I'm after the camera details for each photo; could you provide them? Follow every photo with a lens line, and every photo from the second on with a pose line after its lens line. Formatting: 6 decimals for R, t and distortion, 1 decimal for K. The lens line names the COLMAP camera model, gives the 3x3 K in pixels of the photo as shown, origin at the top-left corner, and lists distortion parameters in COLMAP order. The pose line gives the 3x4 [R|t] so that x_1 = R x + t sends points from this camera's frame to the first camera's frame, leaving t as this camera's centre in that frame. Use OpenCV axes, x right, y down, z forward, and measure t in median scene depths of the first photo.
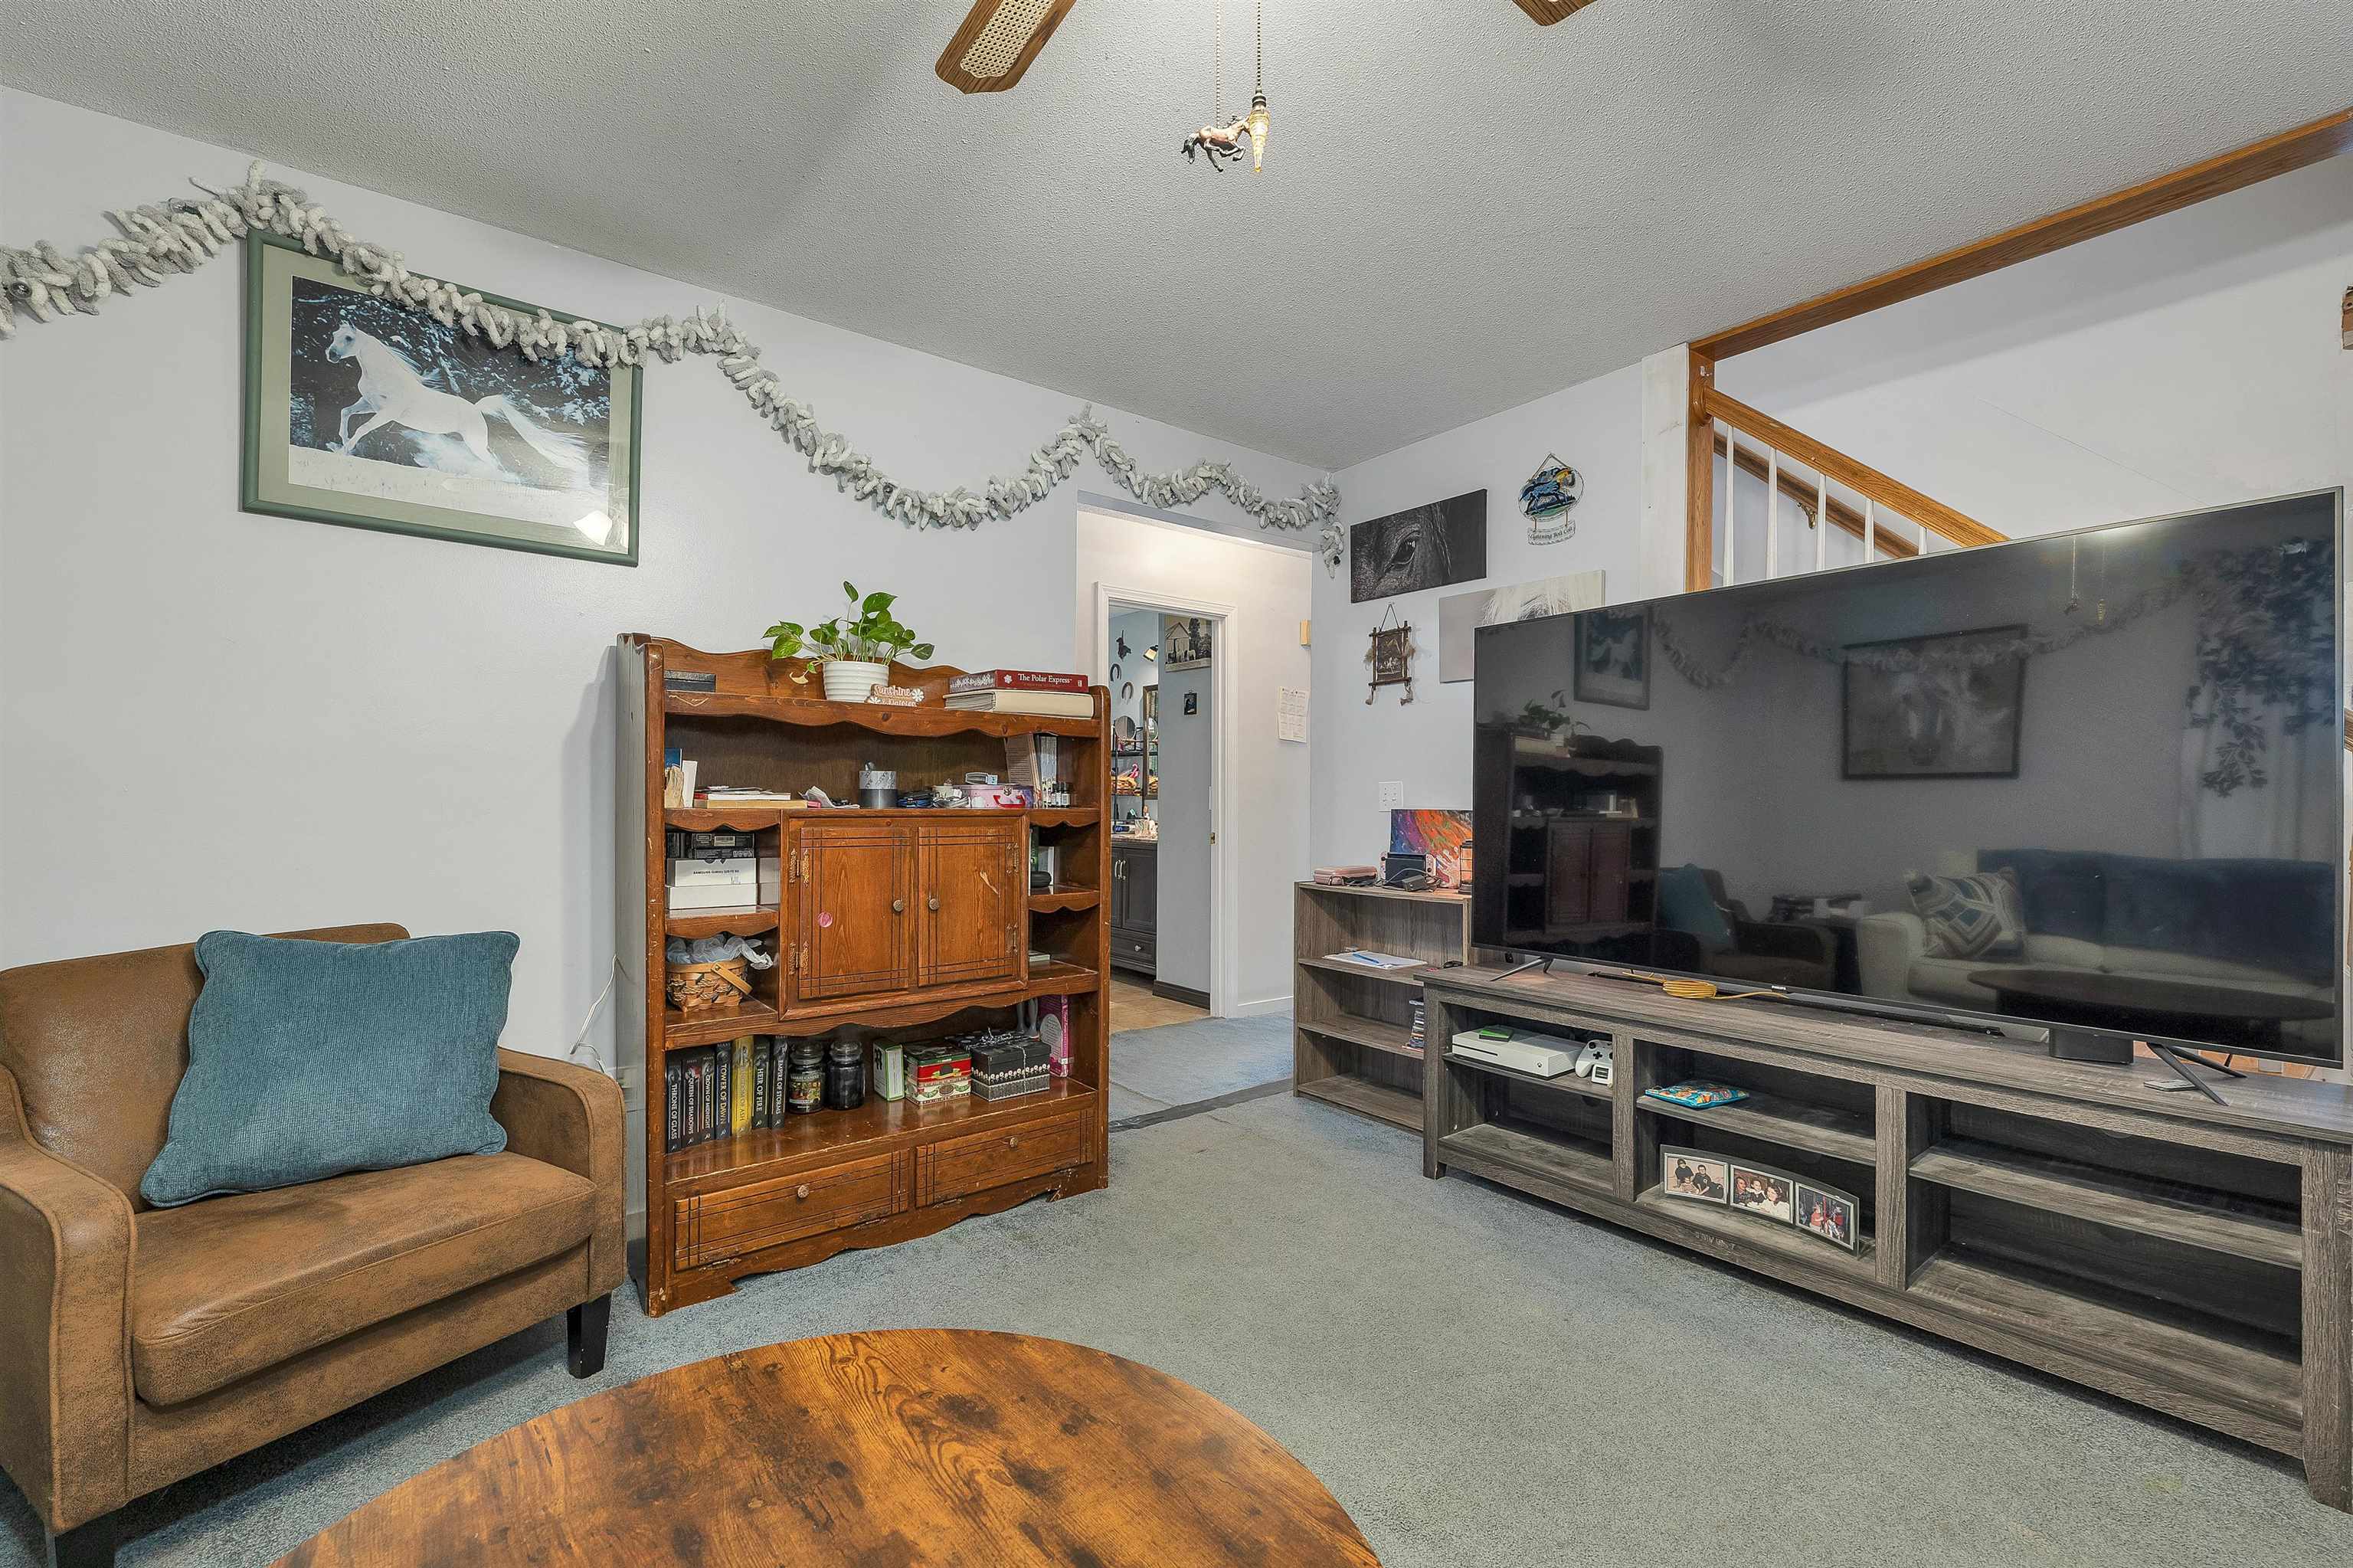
lens RADIAL K [[977.3, 0, 1156.8], [0, 977.3, 800.1], [0, 0, 1]] dist [0.000417, -0.000116]
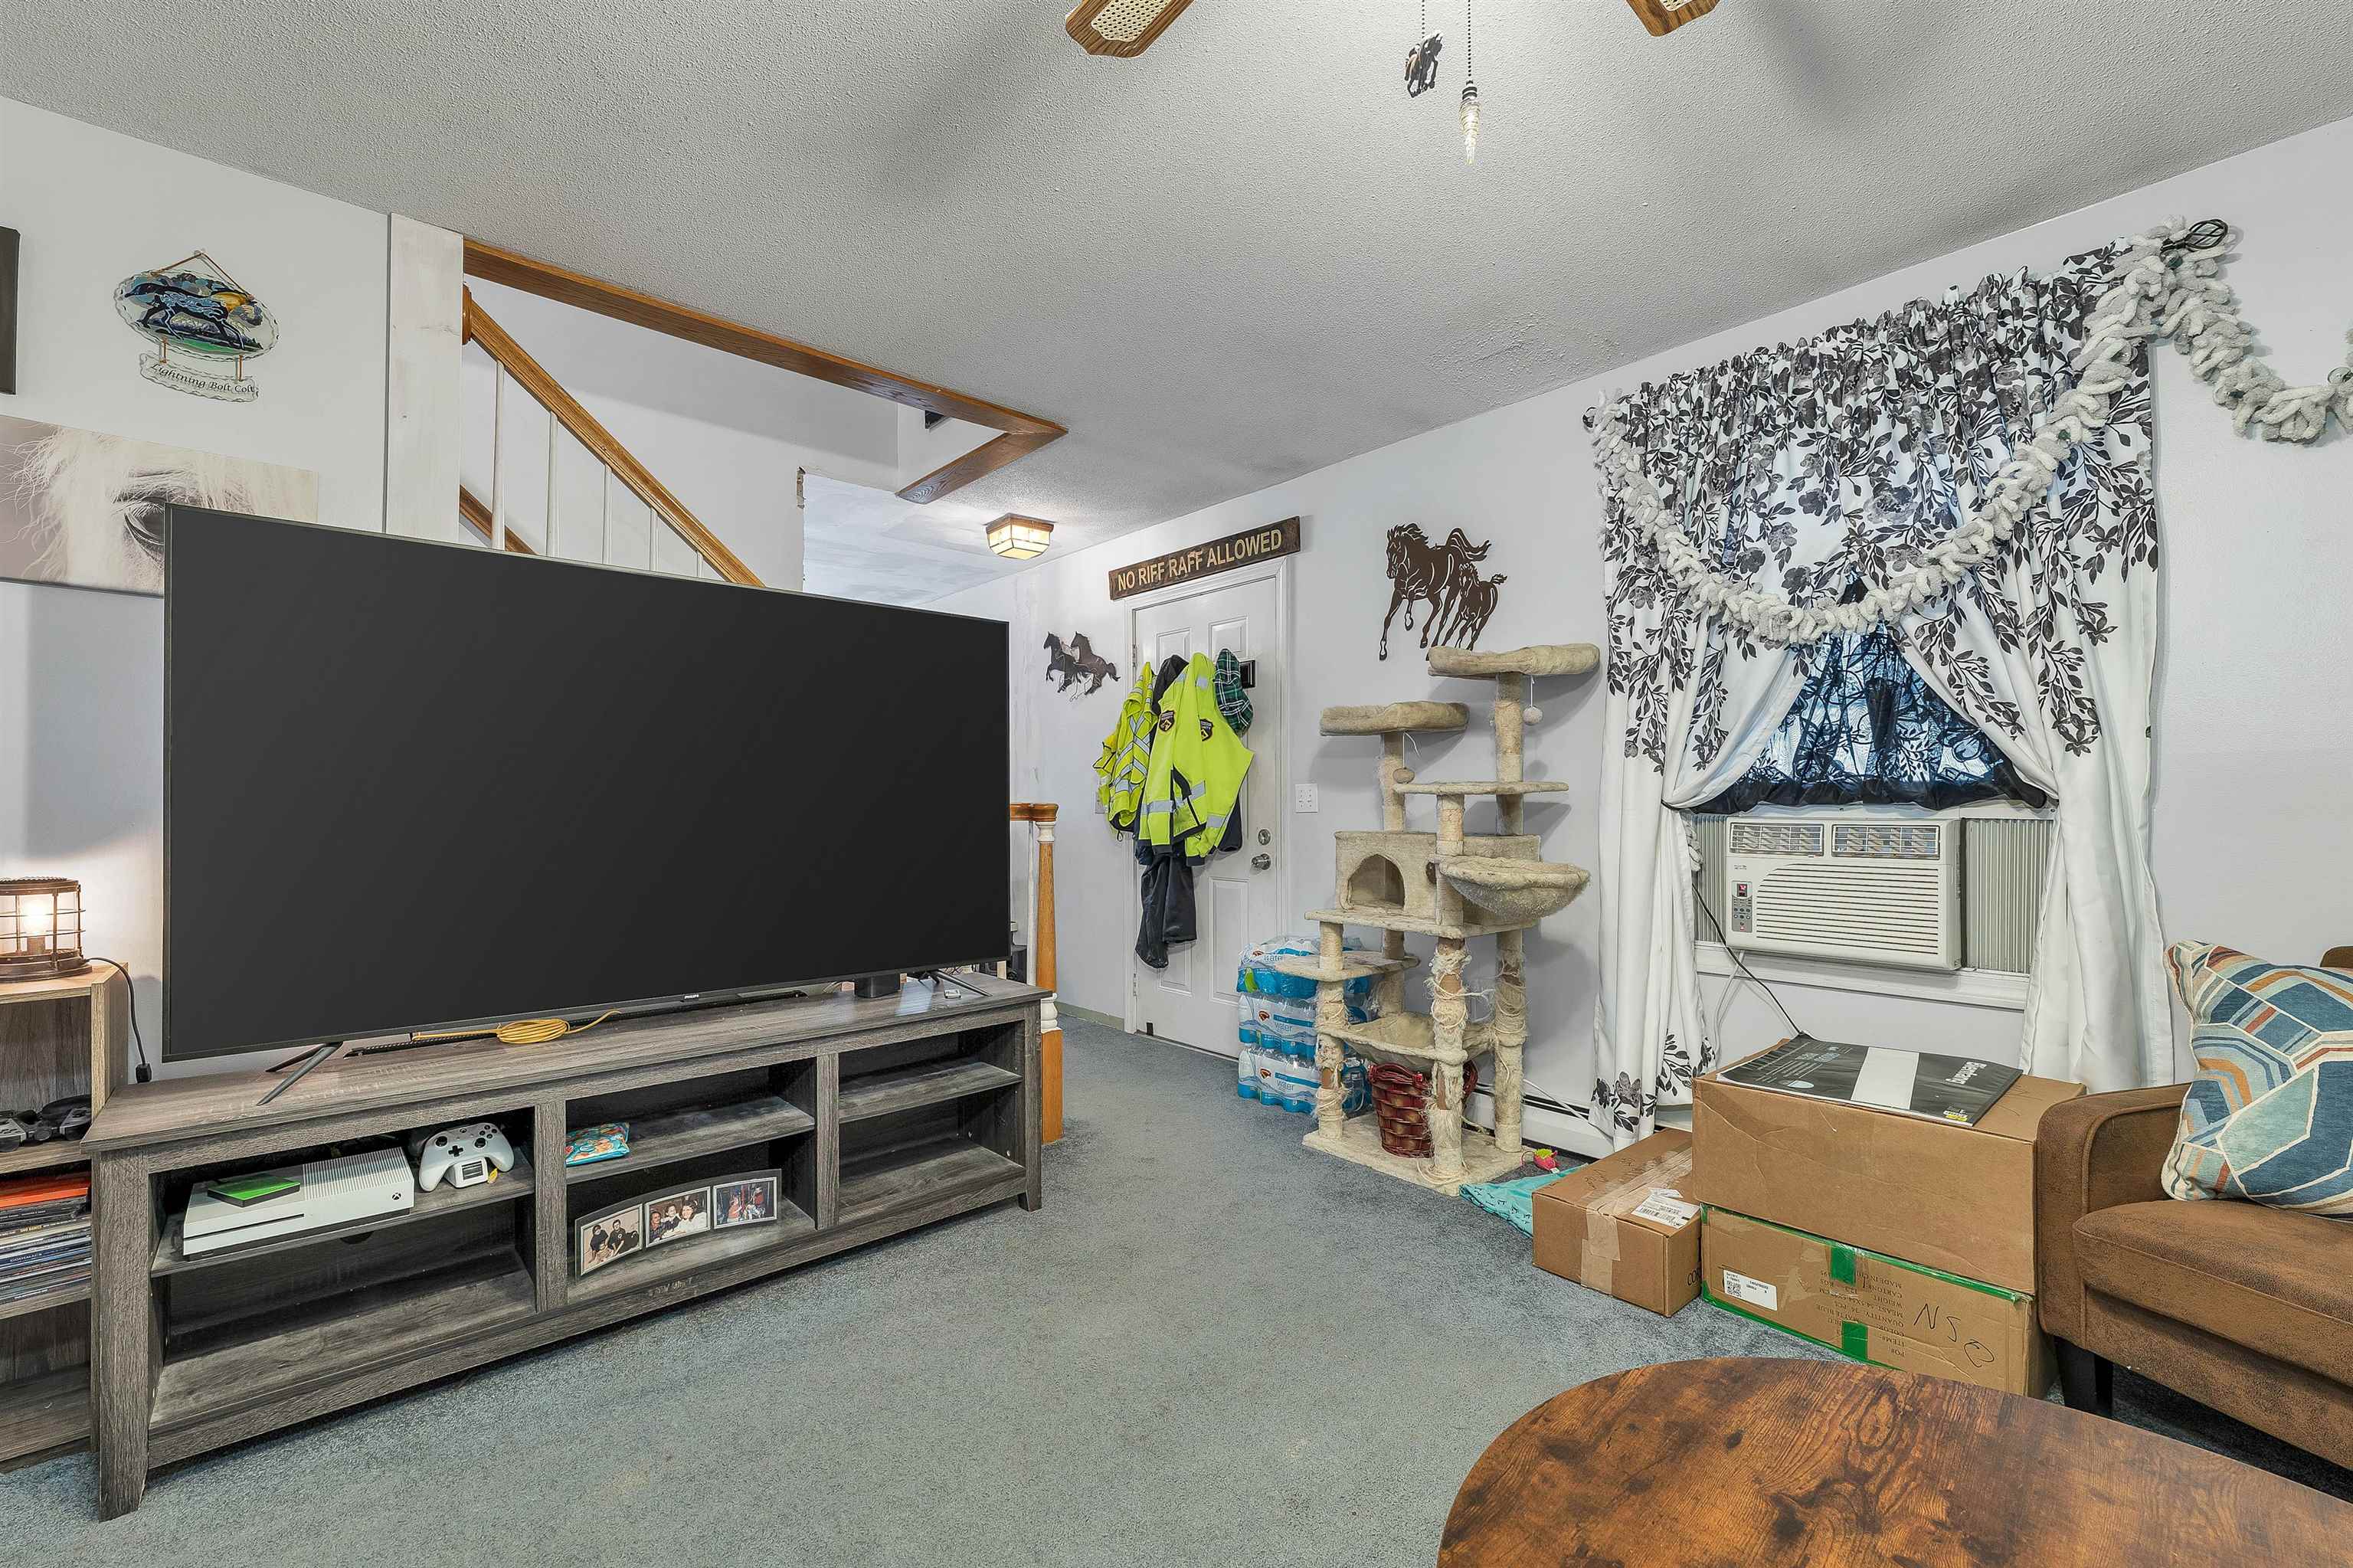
lens RADIAL K [[1007.8, 0, 1155.2], [0, 1007.8, 794.6], [0, 0, 1]] dist [-0.000993, -0.000228]
pose [[-0.078195, 0.005533, 0.996923, -0.393566], [-0.000681, 0.999984, -0.005603, -0.004329], [-0.996938, -0.001117, -0.078190, 0.601859]]
